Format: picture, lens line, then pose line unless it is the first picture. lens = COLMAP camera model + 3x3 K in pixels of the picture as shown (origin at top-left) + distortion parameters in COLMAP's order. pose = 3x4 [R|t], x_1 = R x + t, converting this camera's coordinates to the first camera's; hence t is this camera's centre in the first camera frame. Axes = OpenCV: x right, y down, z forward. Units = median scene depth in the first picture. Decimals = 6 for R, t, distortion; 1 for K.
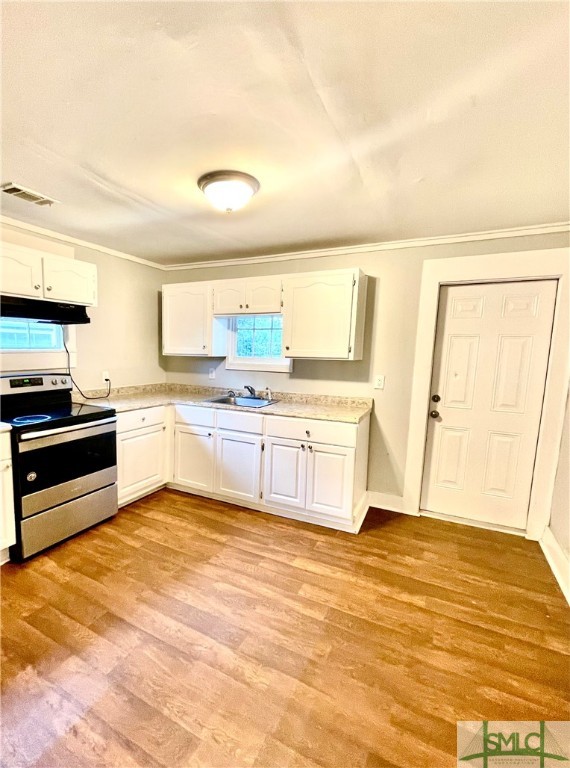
lens RADIAL K [[364.8, 0, 264.4], [0, 364.8, 398.7], [0, 0, 1]] dist [-0.001399, 0.000550]
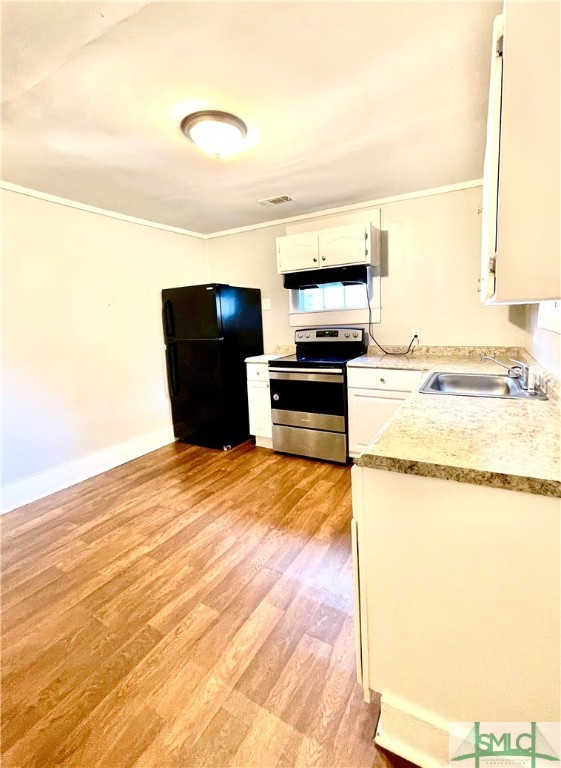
lens RADIAL K [[346.4, 0, 279.7], [0, 346.4, 373.0], [0, 0, 1]] dist [-0.001091, -0.000026]
pose [[-0.057284, 0.145783, -0.987657, 0.556484], [-0.090194, 0.984480, 0.150546, -0.073041], [0.994275, 0.097705, -0.043247, 0.840050]]
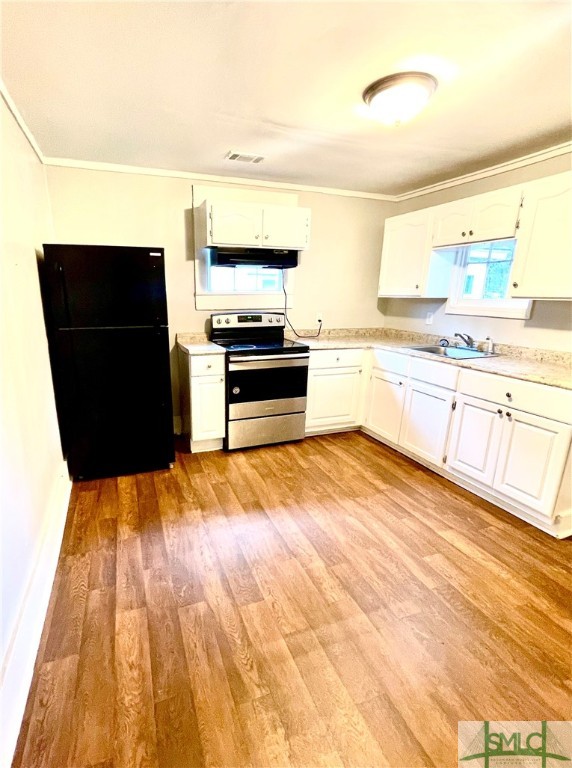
lens RADIAL K [[381.6, 0, 252.0], [0, 381.6, 409.3], [0, 0, 1]] dist [0.000994, -0.000361]
pose [[0.734639, 0.185406, -0.652633, 0.245398], [-0.083852, 0.979373, 0.183841, 0.016846], [0.673256, -0.080332, 0.735033, 0.017820]]
